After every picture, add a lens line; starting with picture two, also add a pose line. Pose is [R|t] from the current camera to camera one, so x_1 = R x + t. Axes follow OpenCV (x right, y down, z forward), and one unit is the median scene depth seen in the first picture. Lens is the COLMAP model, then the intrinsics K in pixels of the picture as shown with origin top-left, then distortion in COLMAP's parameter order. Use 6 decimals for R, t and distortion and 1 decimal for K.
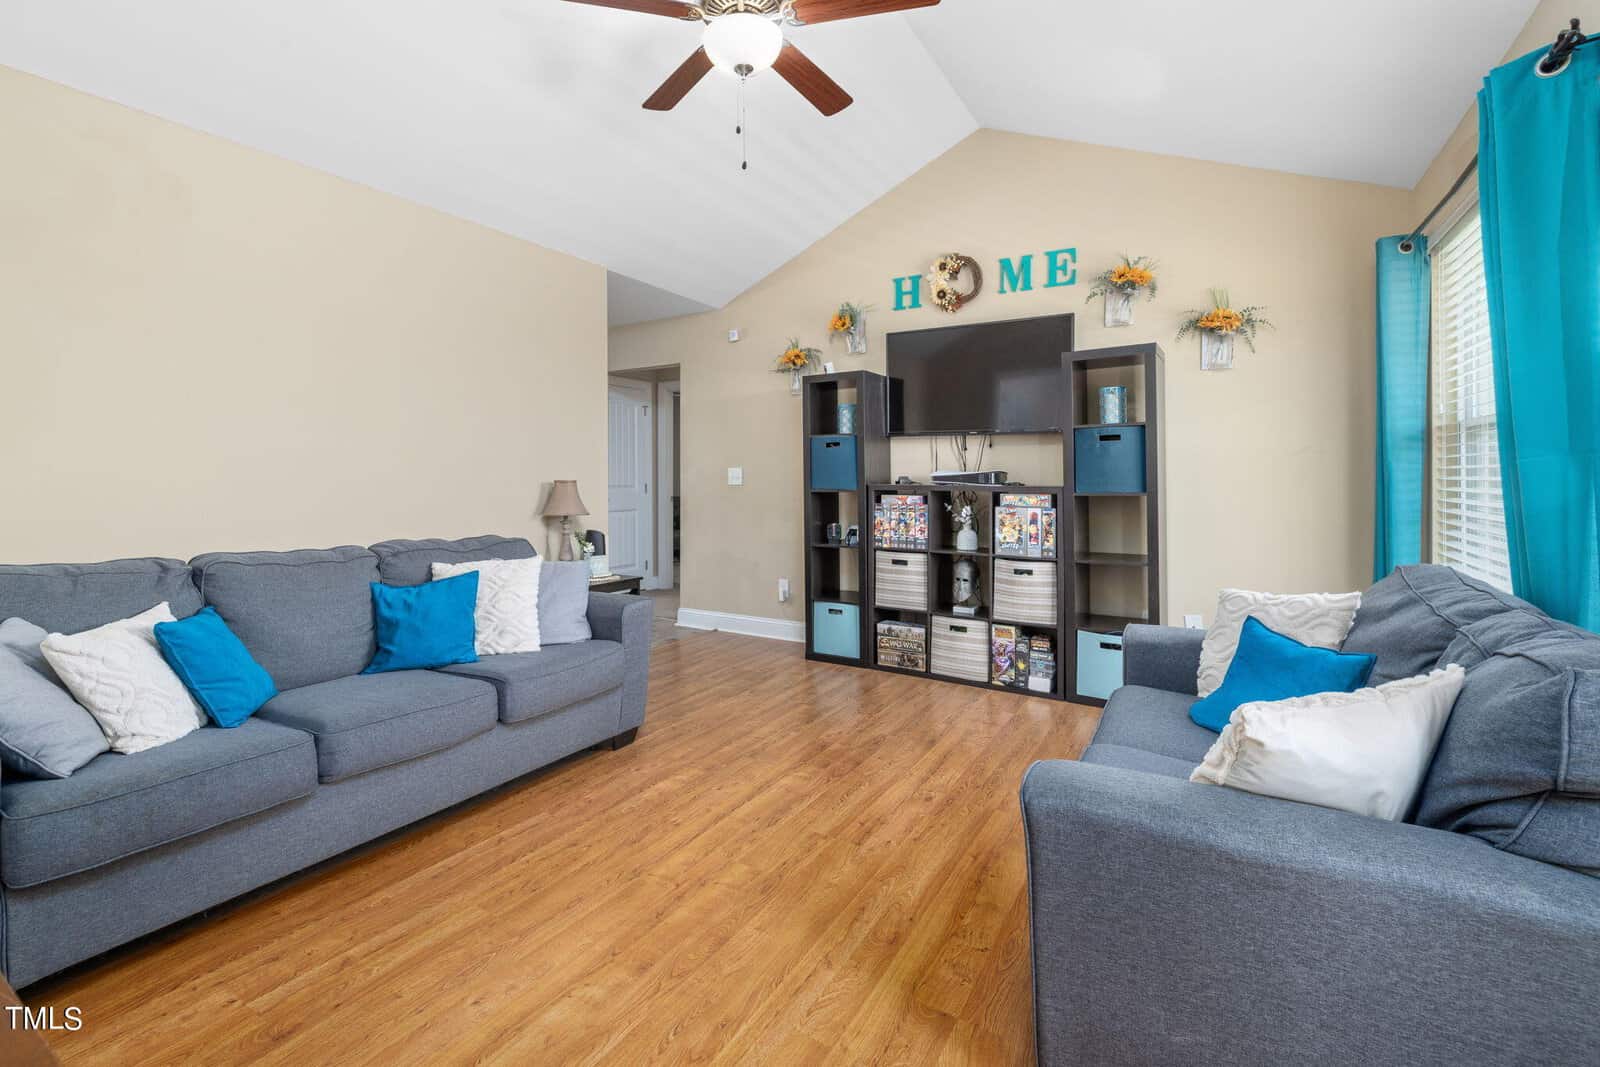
lens RADIAL K [[684.0, 0, 780.1], [0, 684.0, 478.2], [0, 0, 1]] dist [-0.000881, 0.000536]
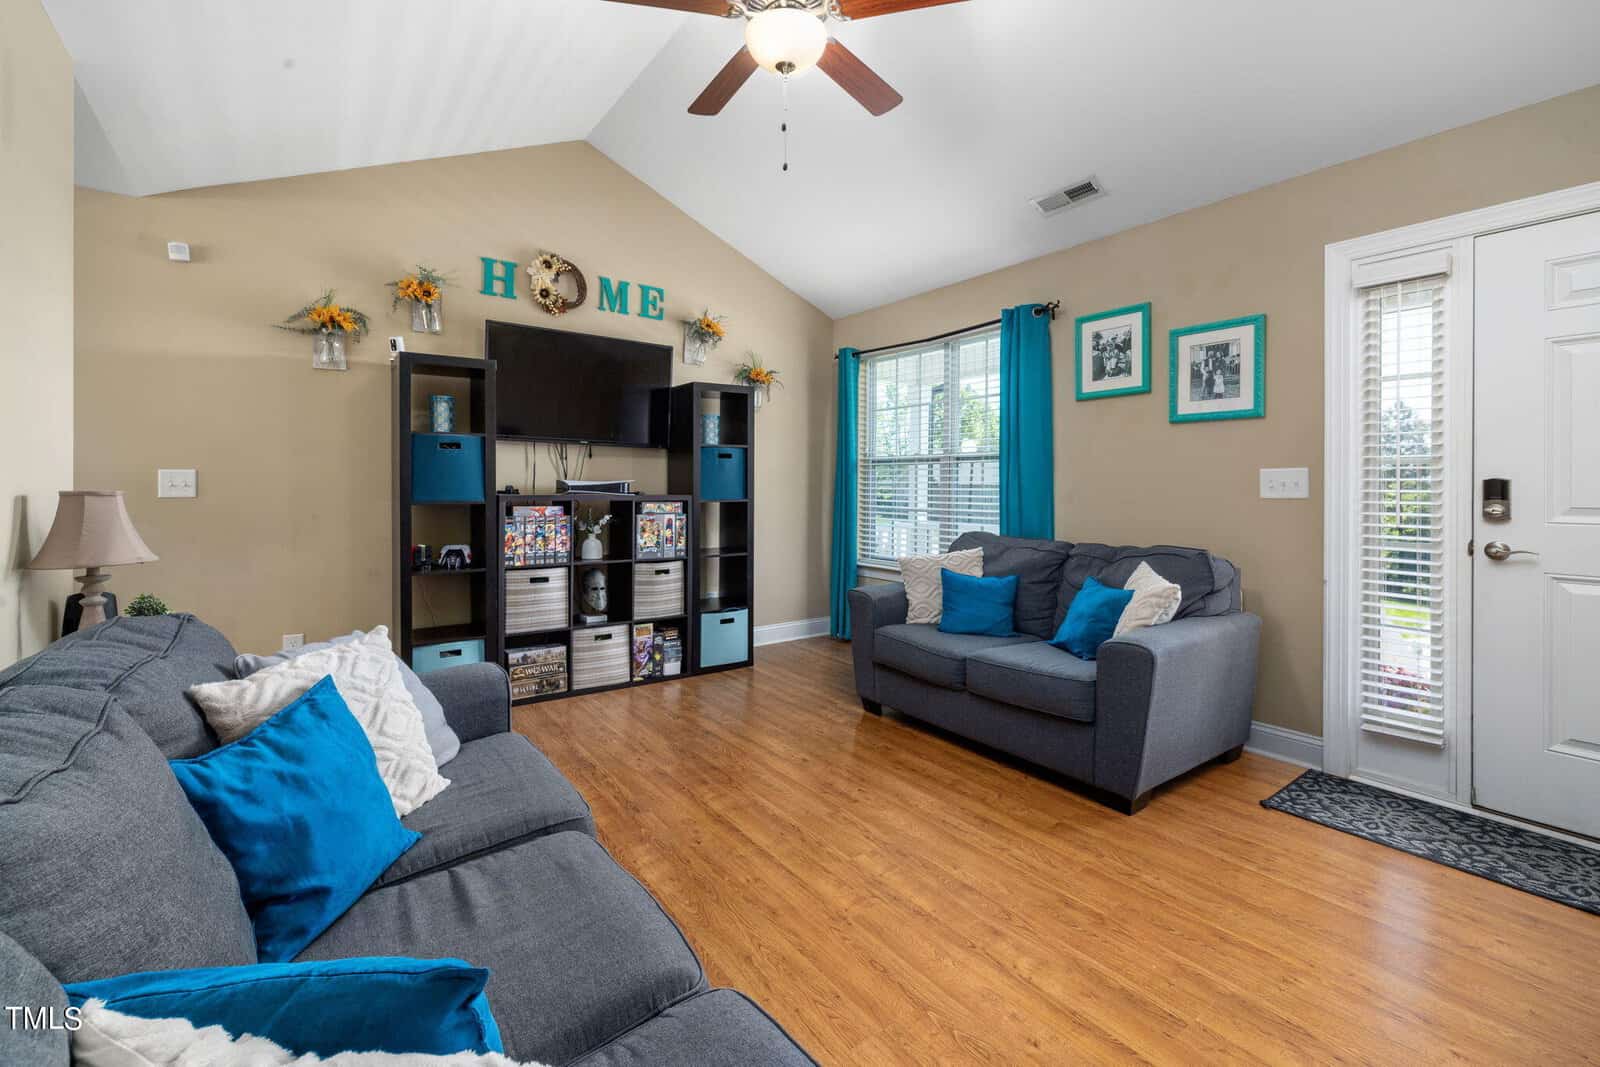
lens RADIAL K [[684.0, 0, 771.3], [0, 684.0, 489.7], [0, 0, 1]] dist [-0.000881, 0.000536]
pose [[0.389597, -0.001001, 0.920985, -0.575411], [-0.002895, 0.999993, 0.002312, -0.000253], [-0.920981, -0.003567, 0.389591, 0.383737]]
